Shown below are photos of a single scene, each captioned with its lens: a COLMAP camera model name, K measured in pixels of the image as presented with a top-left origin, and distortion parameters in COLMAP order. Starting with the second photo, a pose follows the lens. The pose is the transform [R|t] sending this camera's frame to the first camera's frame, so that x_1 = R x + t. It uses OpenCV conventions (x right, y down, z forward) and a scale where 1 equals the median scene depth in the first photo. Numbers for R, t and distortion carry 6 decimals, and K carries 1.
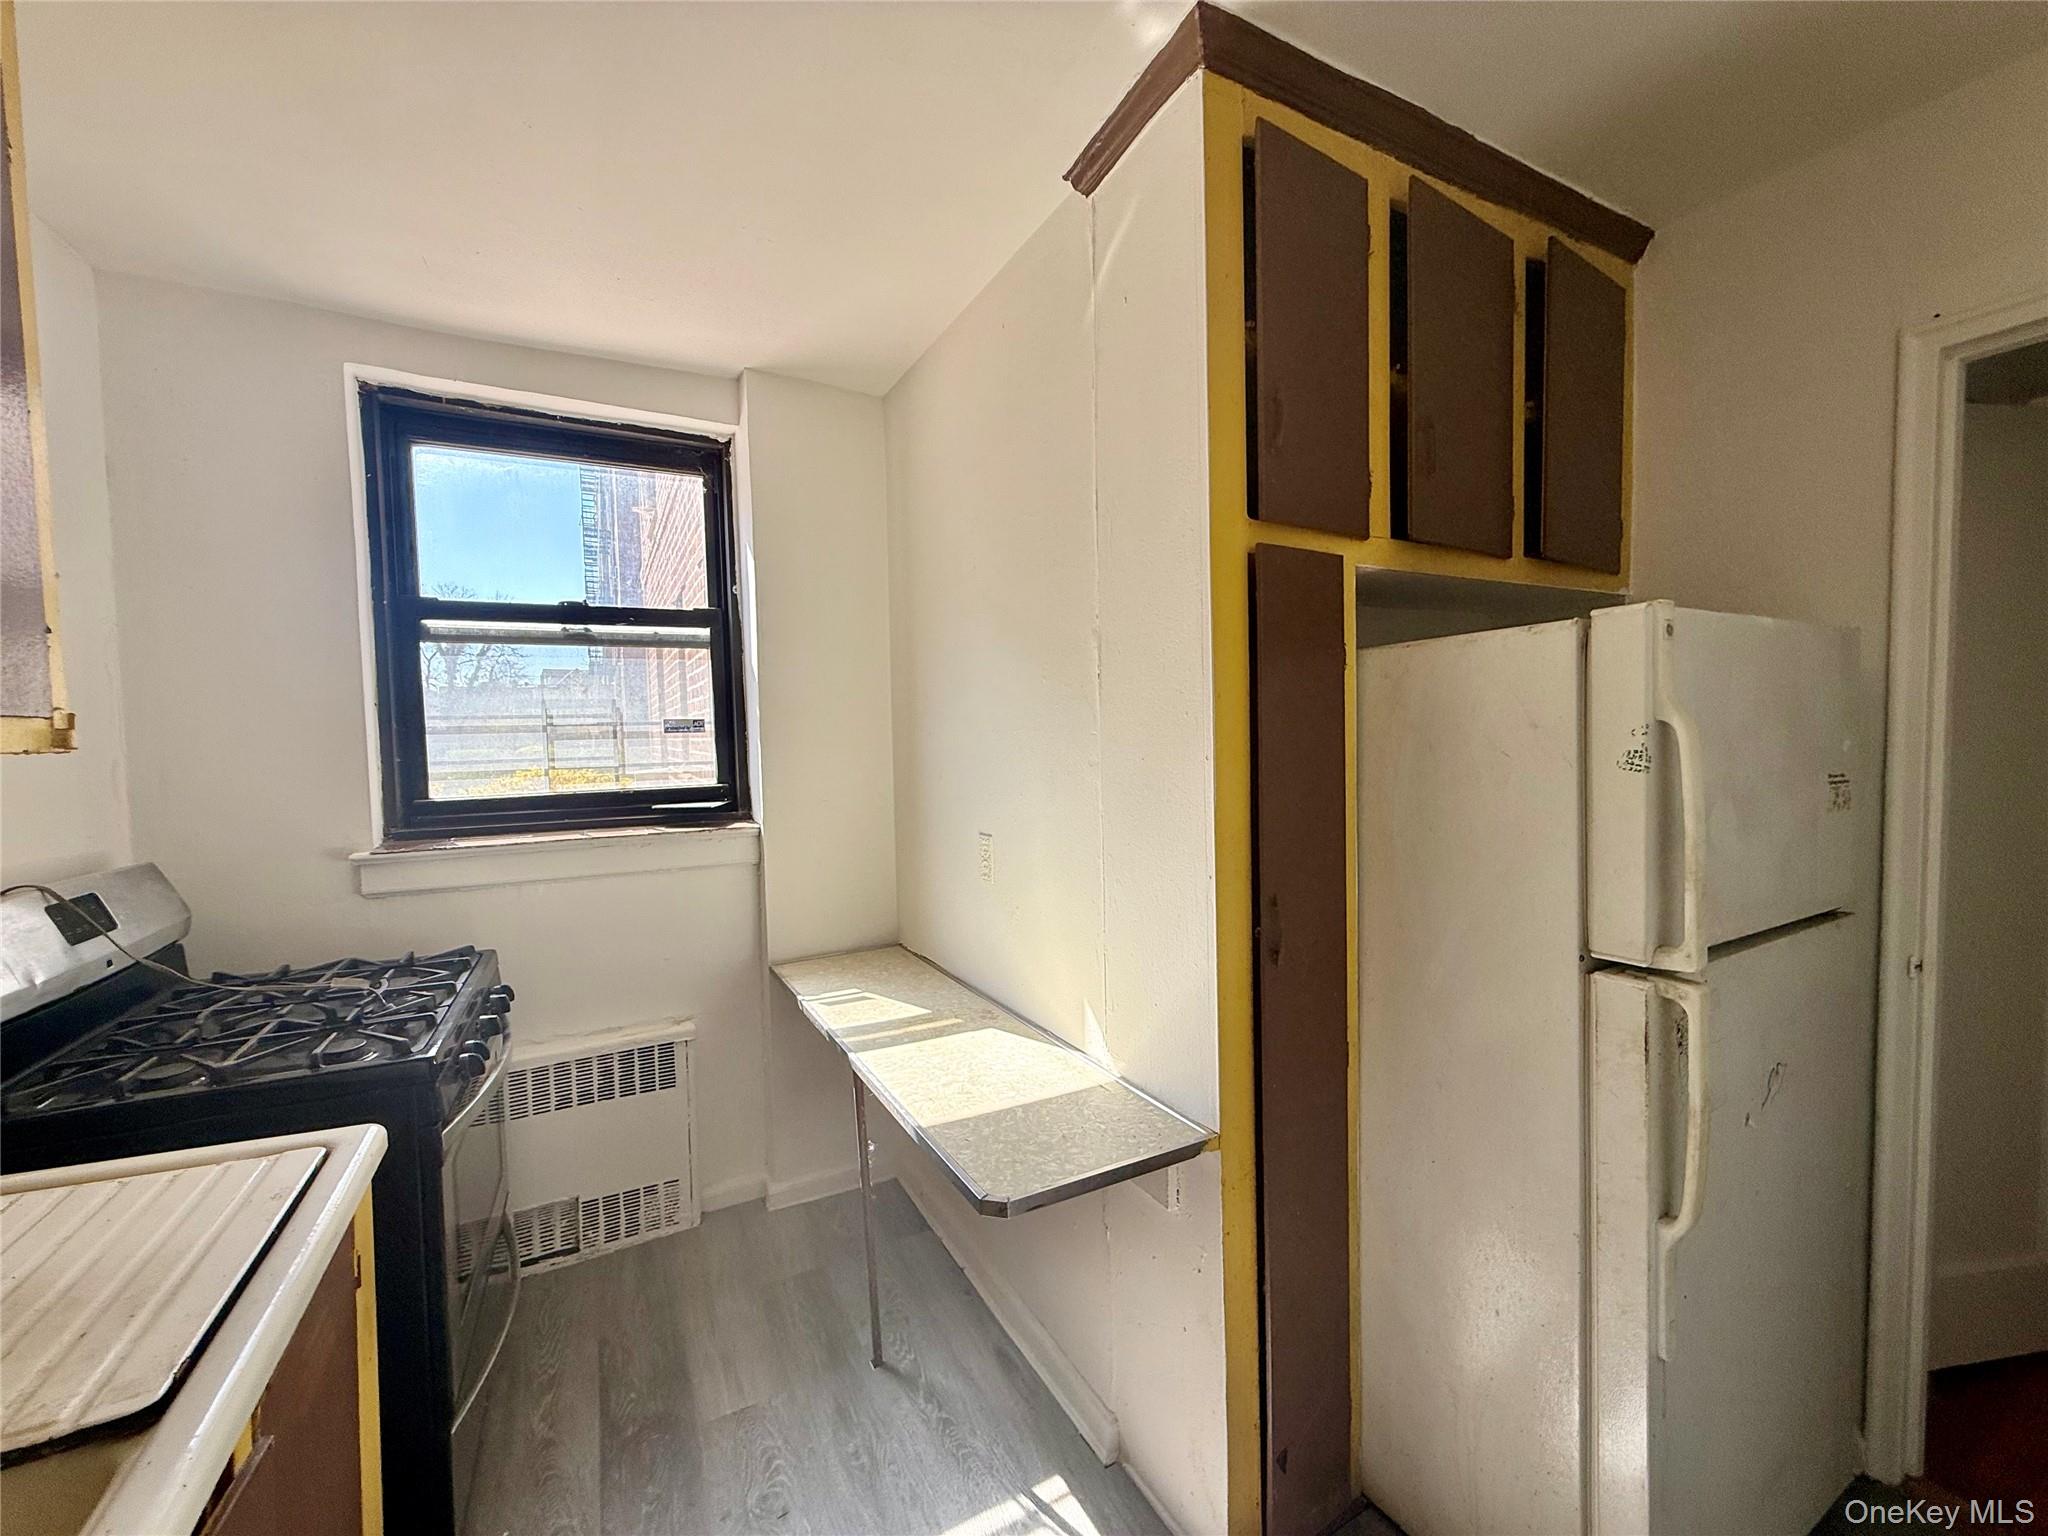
lens RADIAL K [[814.2, 0, 1021.6], [0, 814.2, 771.9], [0, 0, 1]] dist [0.000471, -0.000231]
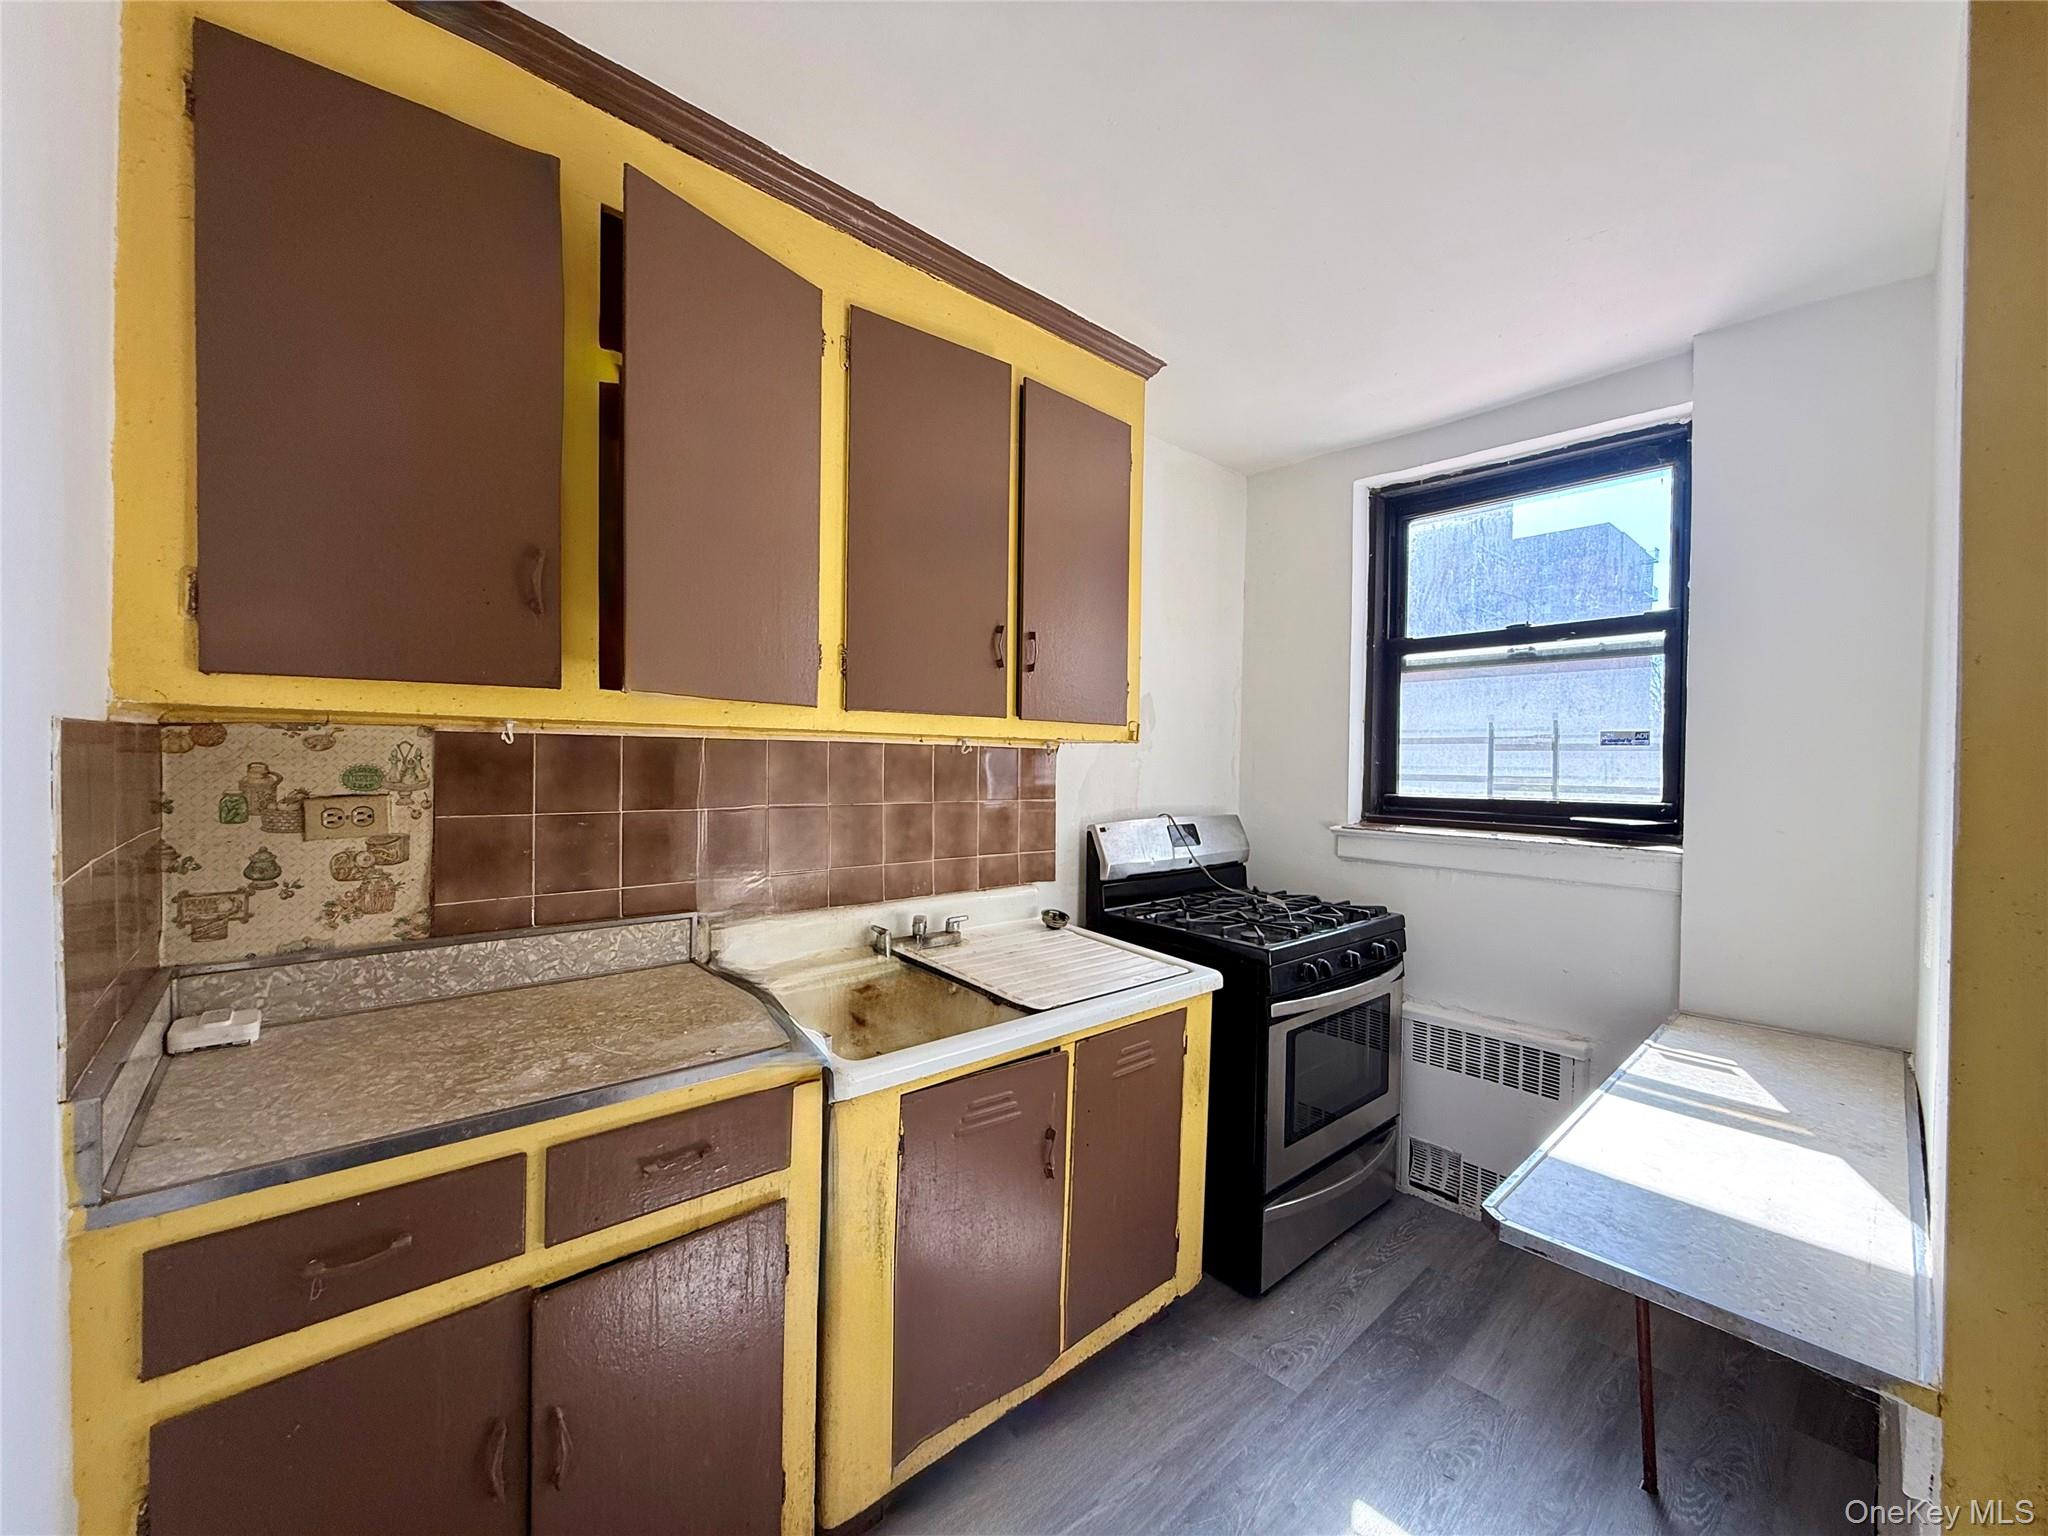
lens RADIAL K [[814.2, 0, 1023.1], [0, 814.2, 774.5], [0, 0, 1]] dist [0.000471, -0.000231]
pose [[0.252710, 0.039375, -0.966741, 0.372782], [-0.069832, 0.997308, 0.022365, 0.014816], [0.965019, 0.061857, 0.254779, 0.098105]]
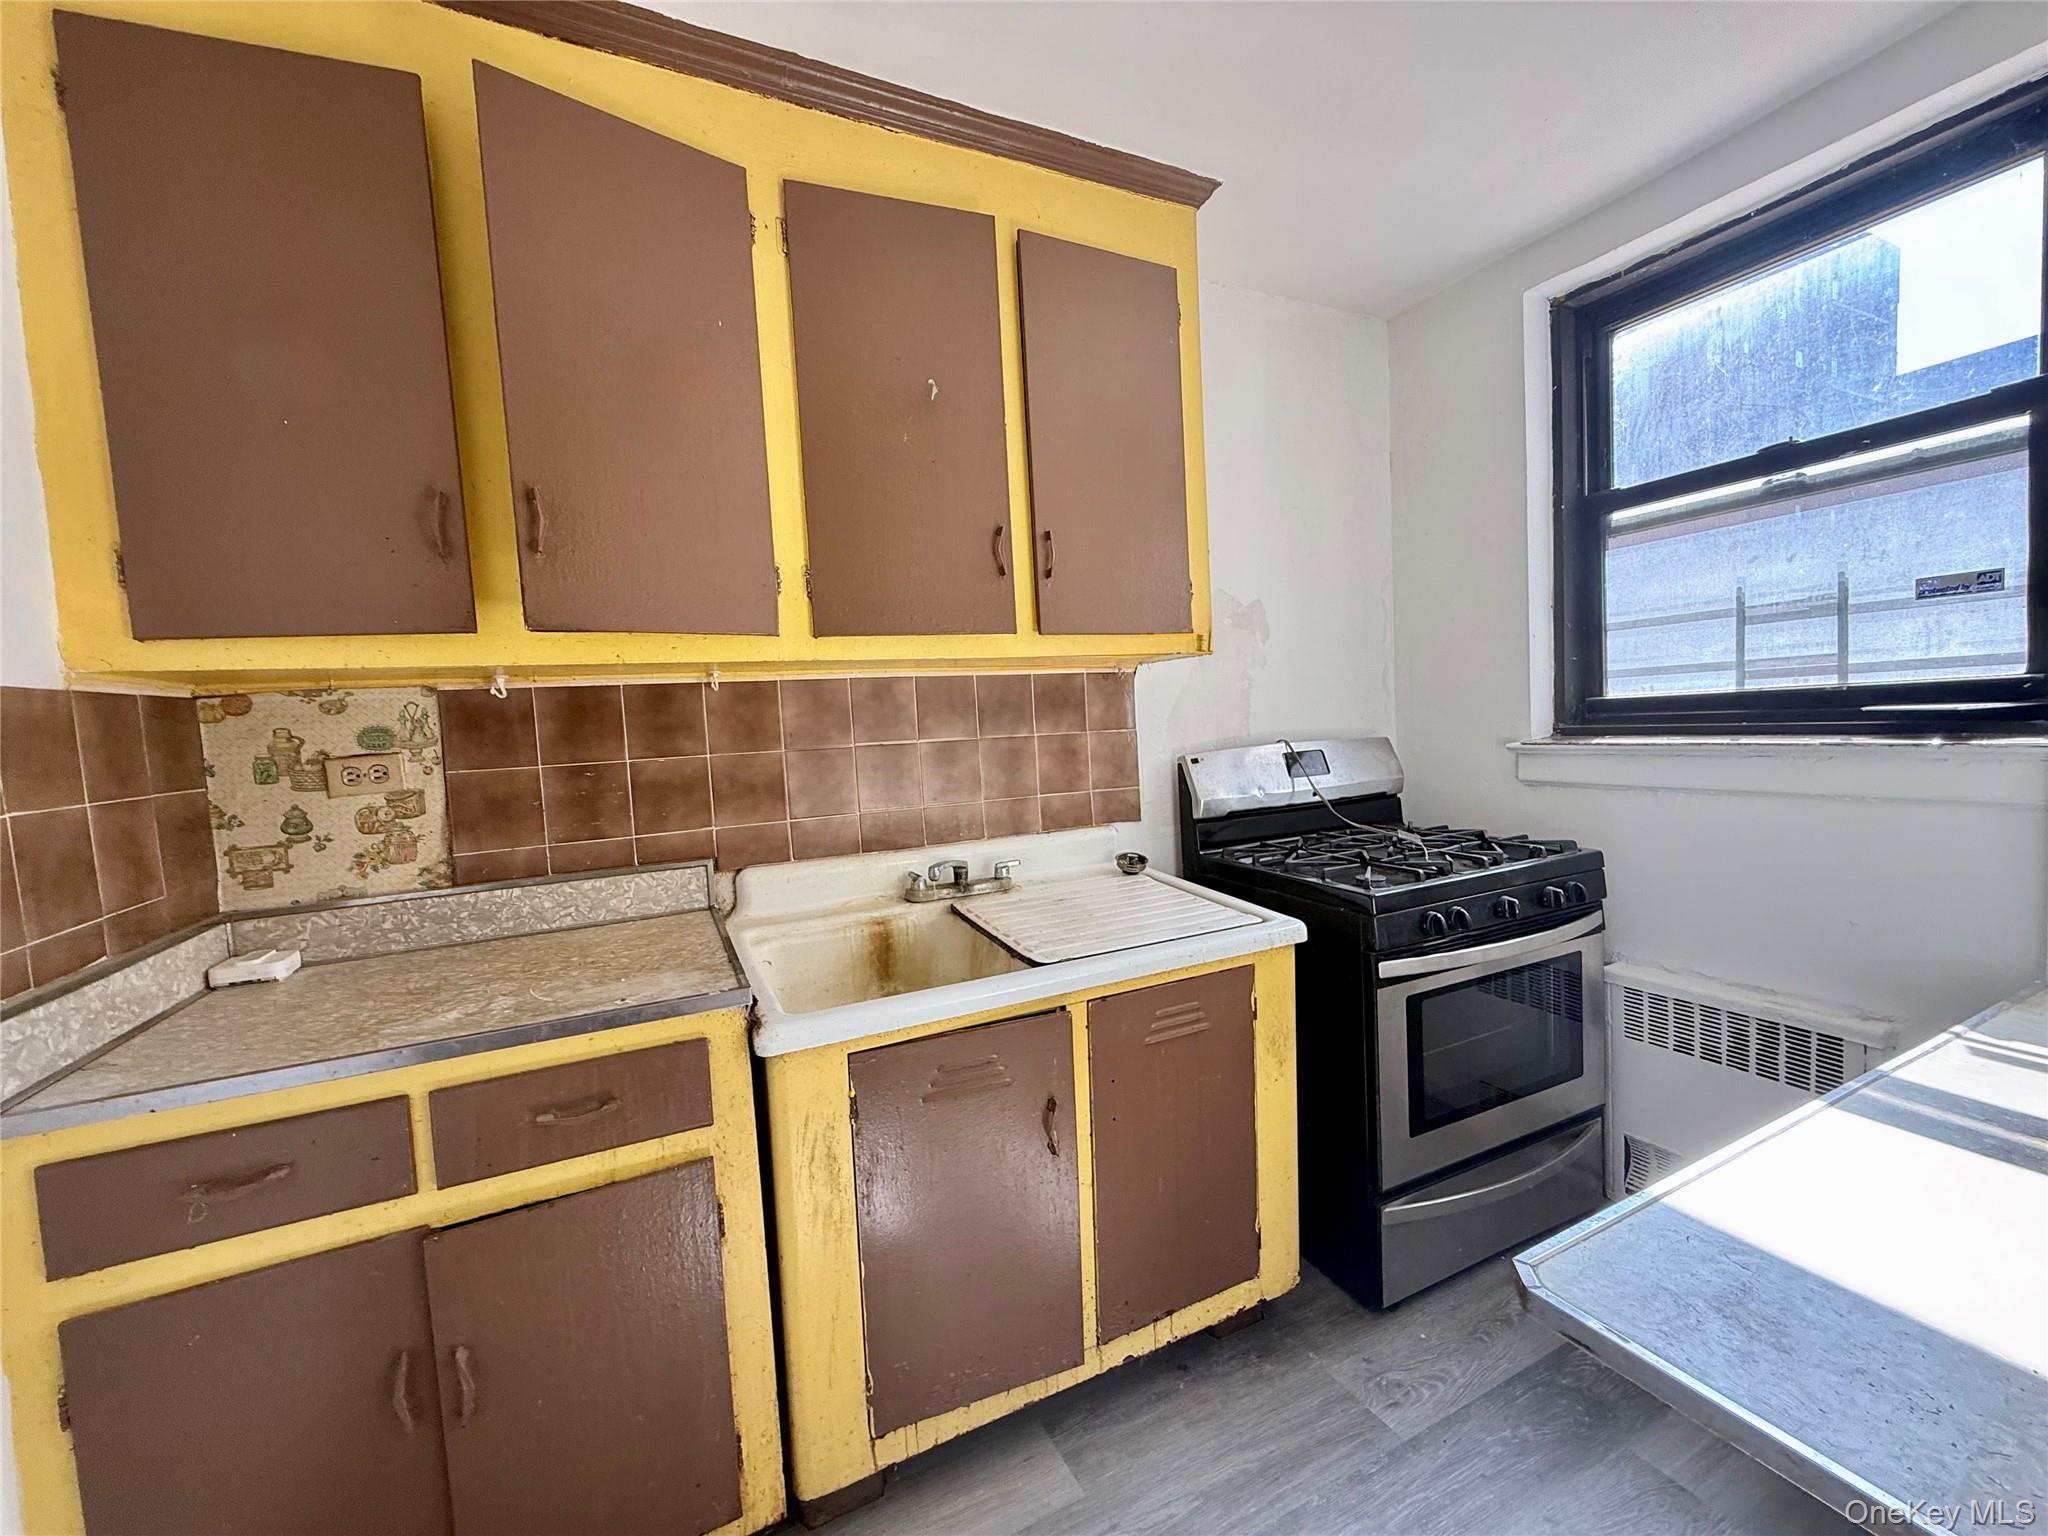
lens RADIAL K [[814.2, 0, 1022.8], [0, 814.2, 774.0], [0, 0, 1]] dist [0.000471, -0.000231]
pose [[-0.026893, 0.085512, -0.995974, 0.295231], [0.002725, 0.996337, 0.085470, 0.040485], [0.999635, -0.000415, -0.027028, 0.318370]]
